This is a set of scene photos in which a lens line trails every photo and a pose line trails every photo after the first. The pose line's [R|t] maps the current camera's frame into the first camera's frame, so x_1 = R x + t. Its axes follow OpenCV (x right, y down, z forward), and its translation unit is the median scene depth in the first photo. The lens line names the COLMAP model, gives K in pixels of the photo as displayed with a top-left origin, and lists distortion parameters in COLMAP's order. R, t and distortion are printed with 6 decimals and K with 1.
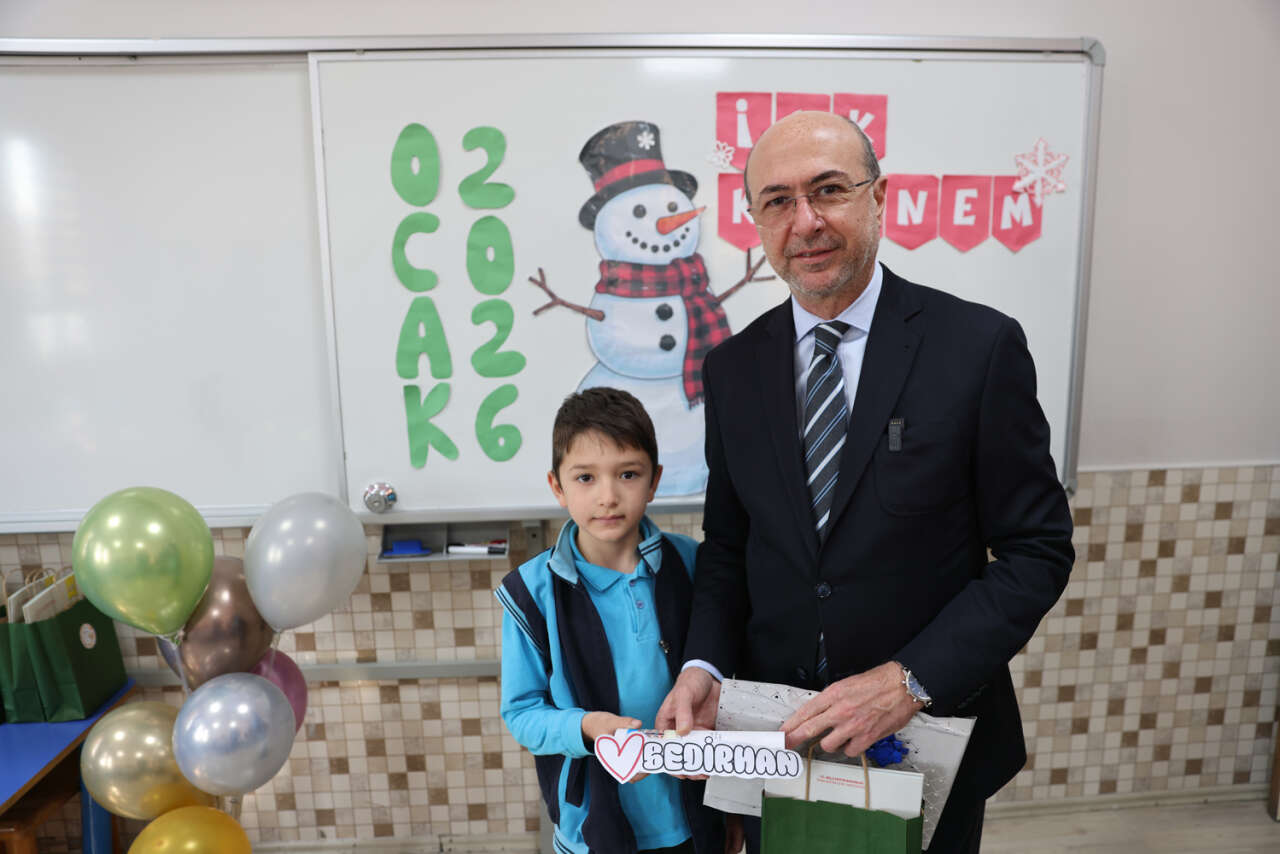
lens RADIAL K [[888.2, 0, 640.9], [0, 888.2, 434.6], [0, 0, 1]] dist [-0.100878, 0.070997]
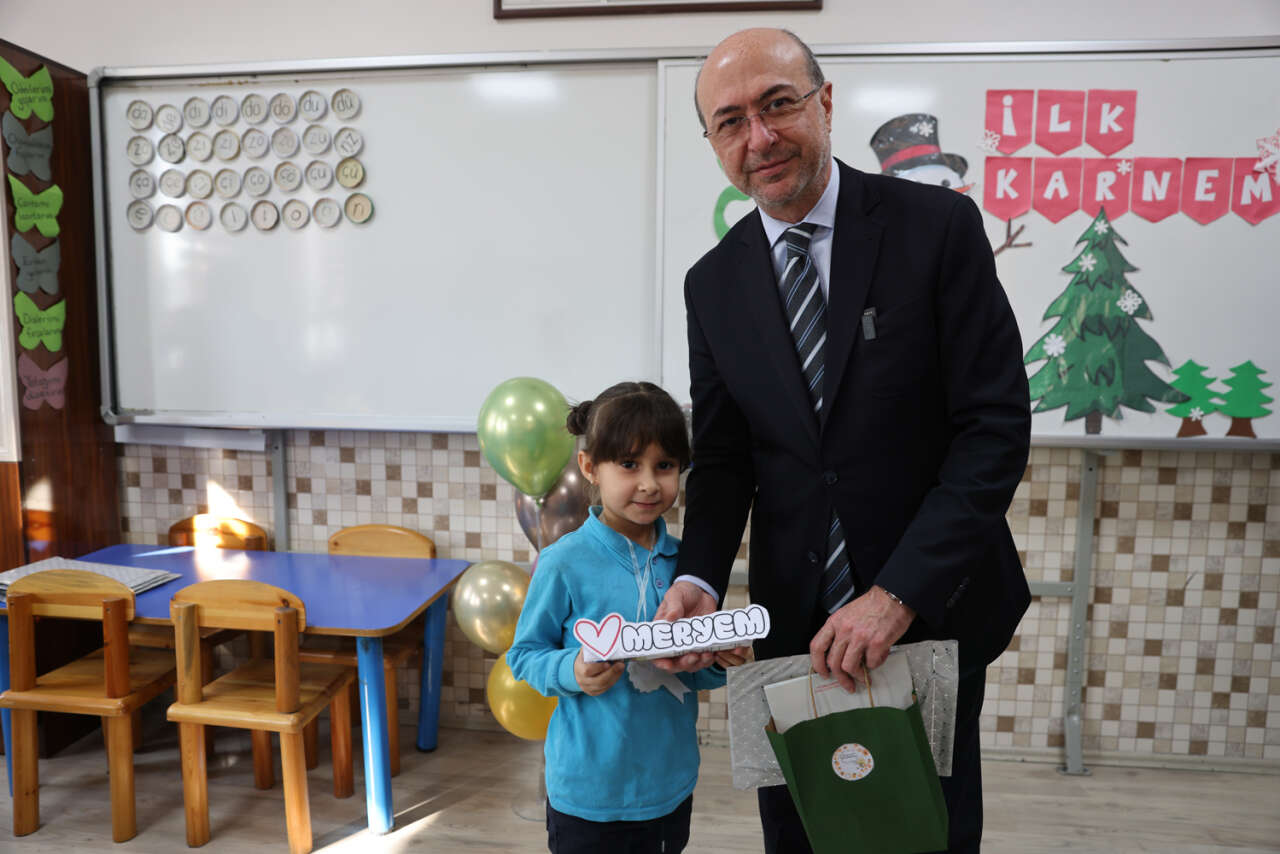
lens RADIAL K [[888.2, 0, 629.2], [0, 888.2, 434.6], [0, 0, 1]] dist [-0.100878, 0.070997]
pose [[0.981549, 0.045919, -0.185616, -0.151620], [-0.059435, 0.995919, -0.067917, 0.190771], [0.181739, 0.077696, 0.980272, -0.222985]]
